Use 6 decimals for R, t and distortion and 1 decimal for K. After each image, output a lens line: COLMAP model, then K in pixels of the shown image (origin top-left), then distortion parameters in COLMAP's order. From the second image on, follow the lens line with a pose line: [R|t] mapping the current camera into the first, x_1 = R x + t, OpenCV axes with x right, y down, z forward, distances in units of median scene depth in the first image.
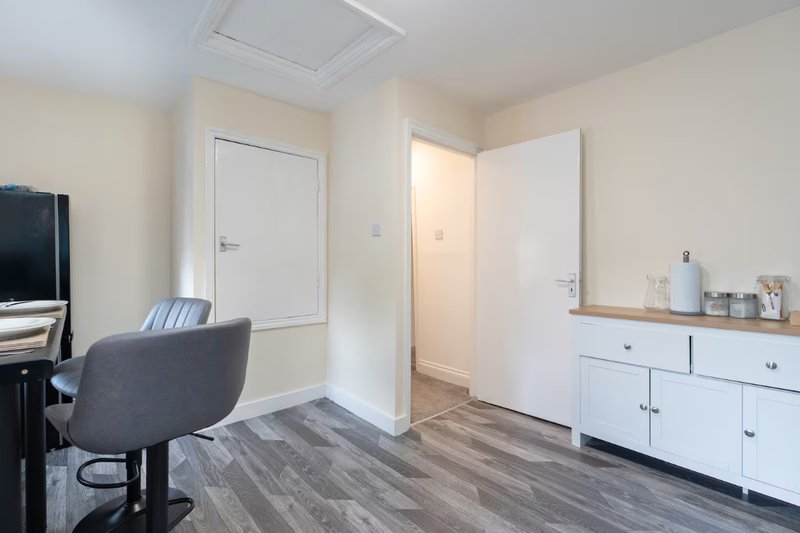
lens RADIAL K [[359.4, 0, 396.9], [0, 359.4, 262.9], [0, 0, 1]] dist [-0.003622, 0.002308]
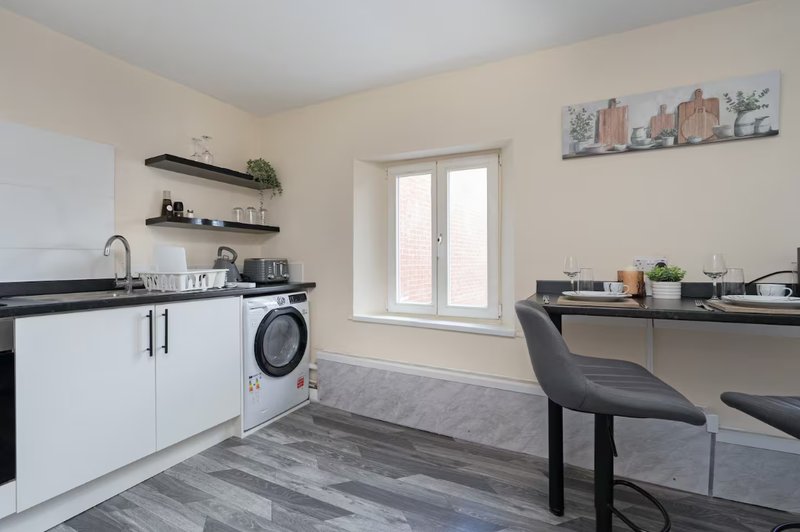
lens RADIAL K [[364.3, 0, 396.5], [0, 364.3, 266.5], [0, 0, 1]] dist [-0.009541, 0.004579]
pose [[-0.933913, 0.009131, -0.357384, -0.029339], [0.006810, 0.999947, 0.007753, 0.010588], [0.357436, 0.004807, -0.933925, 1.743351]]
